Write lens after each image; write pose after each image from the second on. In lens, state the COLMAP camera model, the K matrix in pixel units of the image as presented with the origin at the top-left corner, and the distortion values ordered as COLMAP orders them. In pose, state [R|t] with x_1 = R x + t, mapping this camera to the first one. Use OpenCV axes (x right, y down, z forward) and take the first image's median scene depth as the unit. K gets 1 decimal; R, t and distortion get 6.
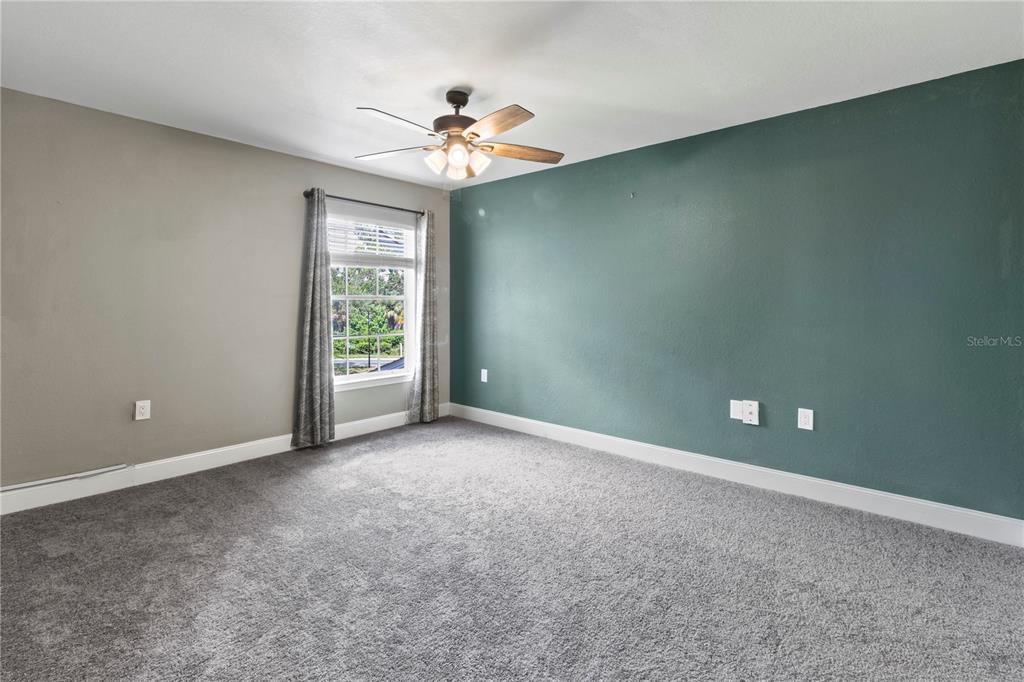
lens RADIAL K [[480.0, 0, 544.7], [0, 480.0, 311.1], [0, 0, 1]] dist [0.001952, -0.000067]
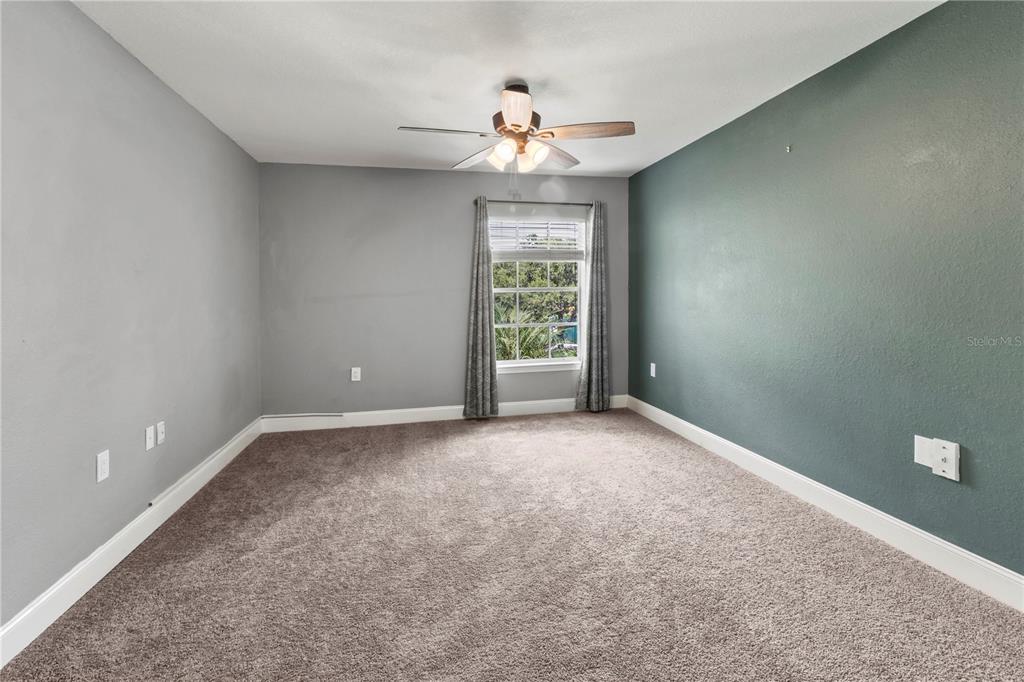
lens RADIAL K [[480.0, 0, 530.6], [0, 480.0, 307.8], [0, 0, 1]] dist [0.001952, -0.000067]
pose [[0.804704, 0.001876, -0.593674, 0.313646], [0.007806, 0.999875, 0.013740, -0.002437], [0.593625, -0.015690, 0.804588, 0.139370]]
